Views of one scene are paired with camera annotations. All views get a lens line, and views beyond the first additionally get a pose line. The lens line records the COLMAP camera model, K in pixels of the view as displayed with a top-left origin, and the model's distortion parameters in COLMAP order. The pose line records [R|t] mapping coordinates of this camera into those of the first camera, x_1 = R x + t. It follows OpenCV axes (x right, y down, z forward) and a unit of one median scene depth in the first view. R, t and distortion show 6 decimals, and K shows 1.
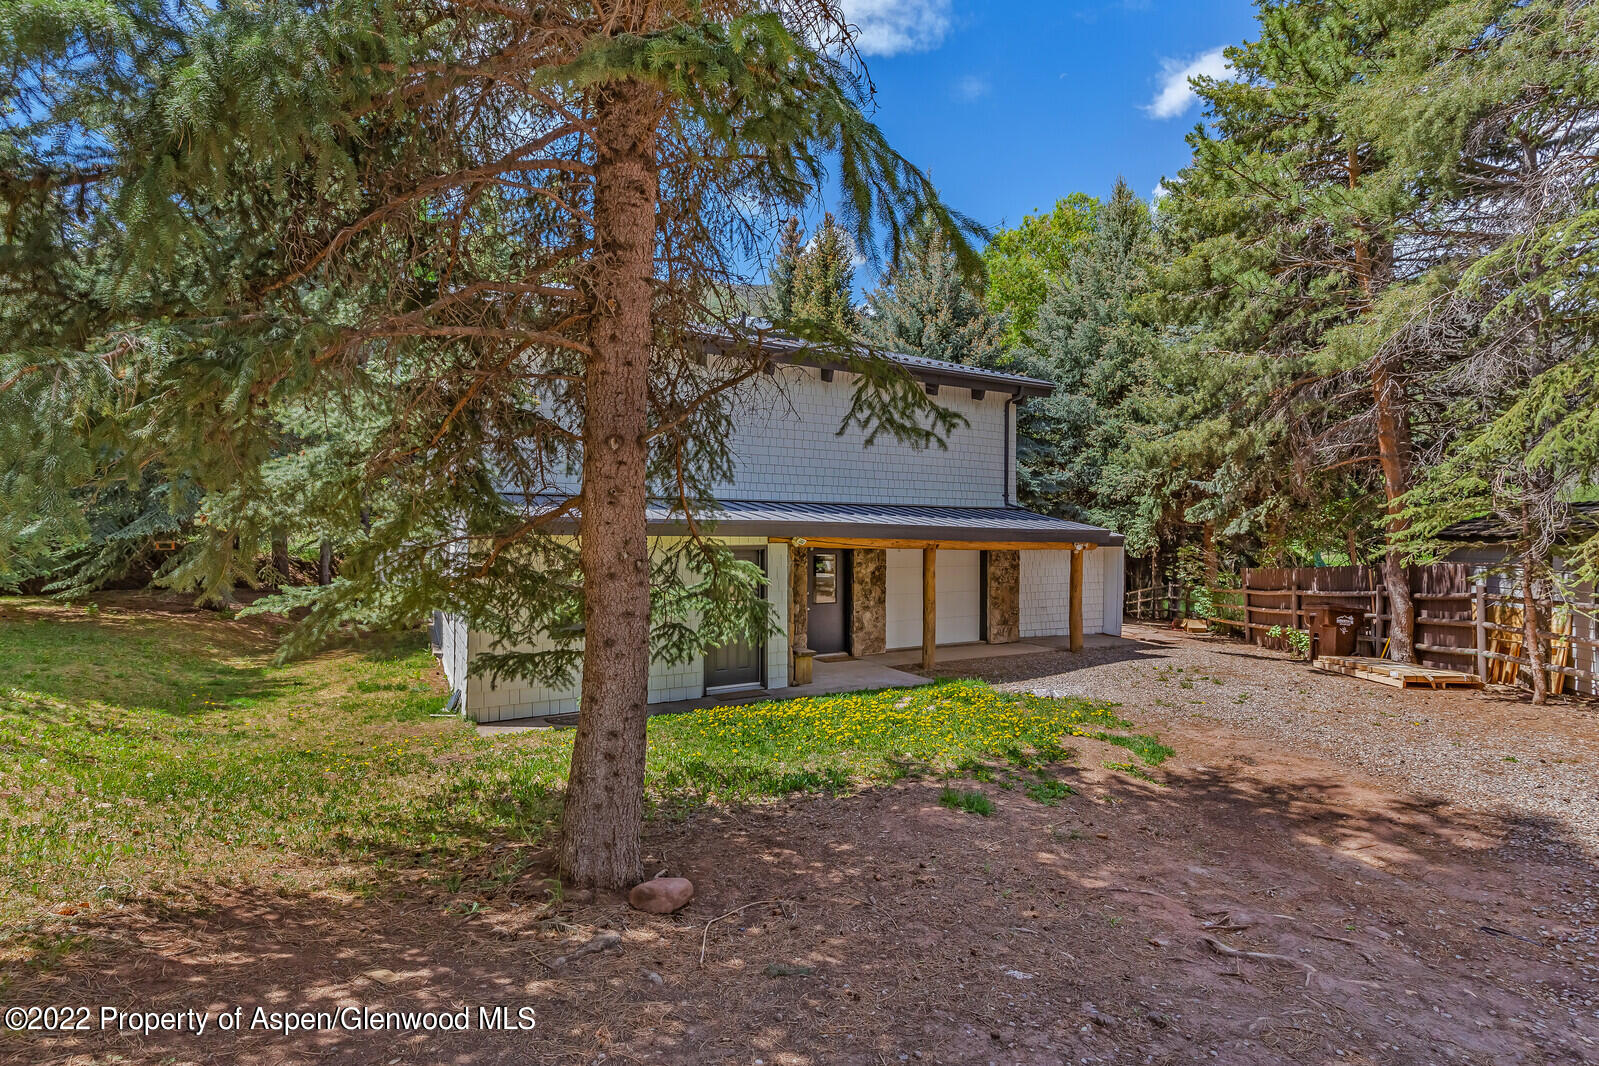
lens RADIAL K [[749.5, 0, 799.5], [0, 749.5, 533.0], [0, 0, 1]] dist [0.001724, 0.000111]
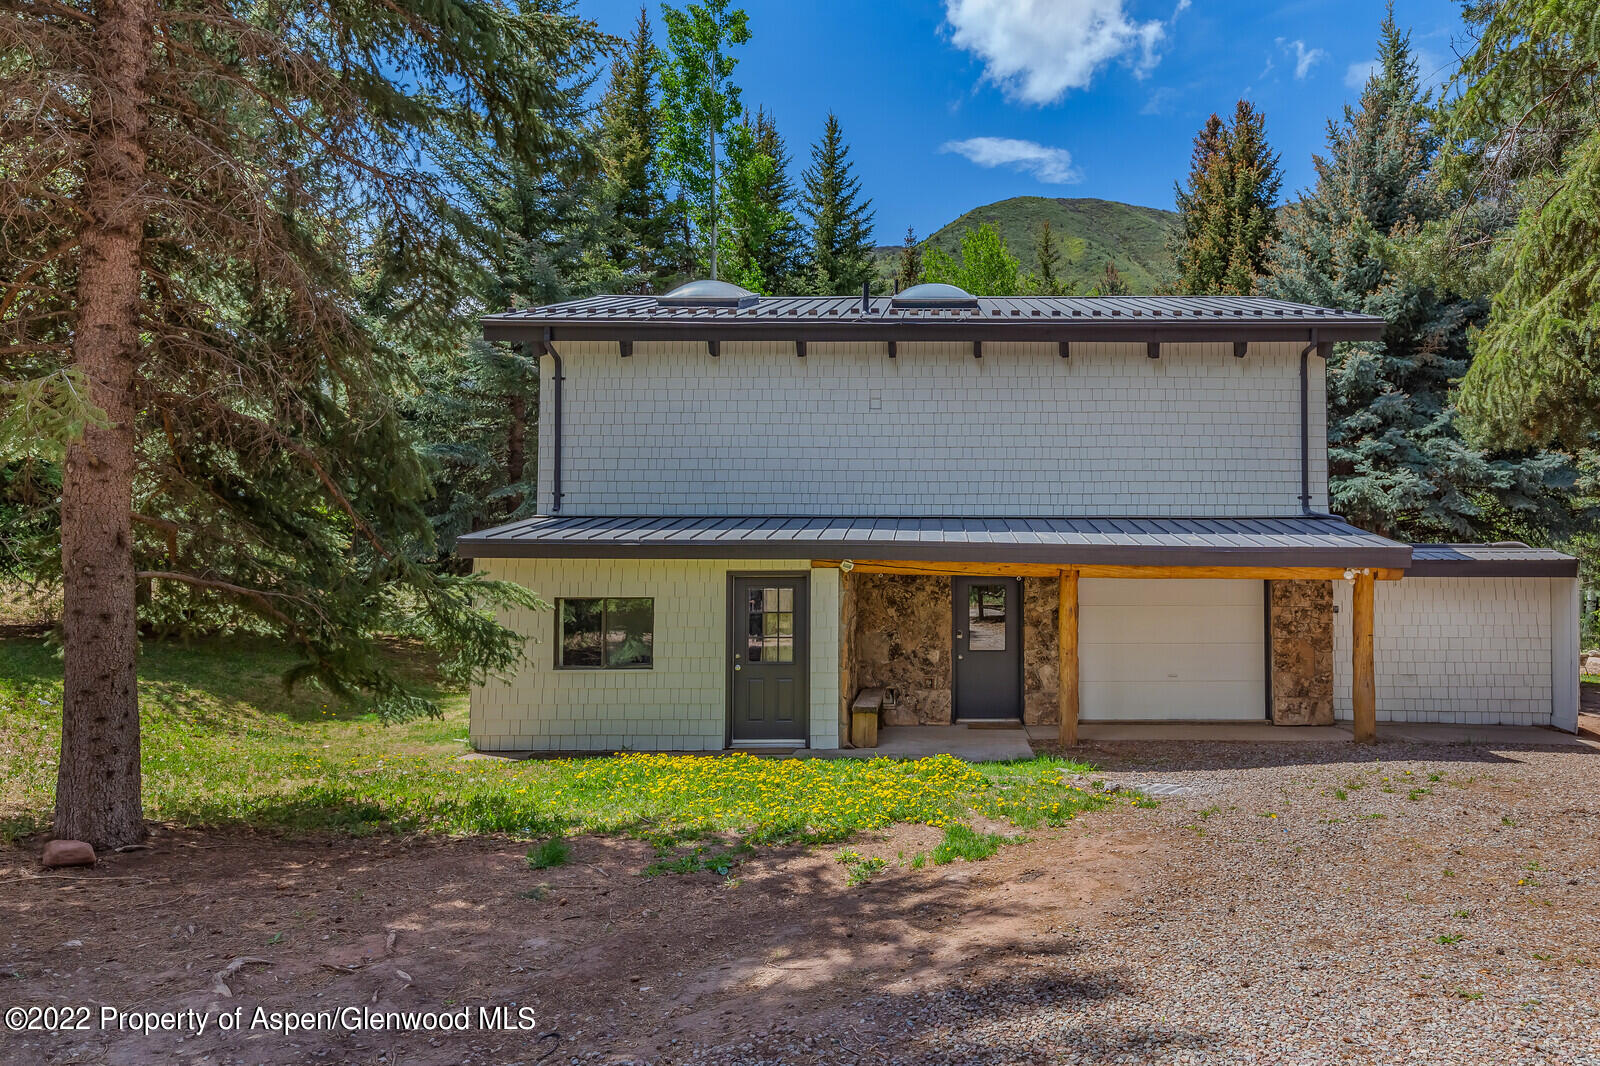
lens RADIAL K [[986.8, 0, 800.0], [0, 986.8, 533.0], [0, 0, 1]] dist [0.002272, 0.000496]
pose [[0.866632, -0.023204, -0.498409, 0.472605], [0.005753, 0.999316, -0.036521, 0.014553], [0.498915, 0.028782, 0.866173, 0.067330]]
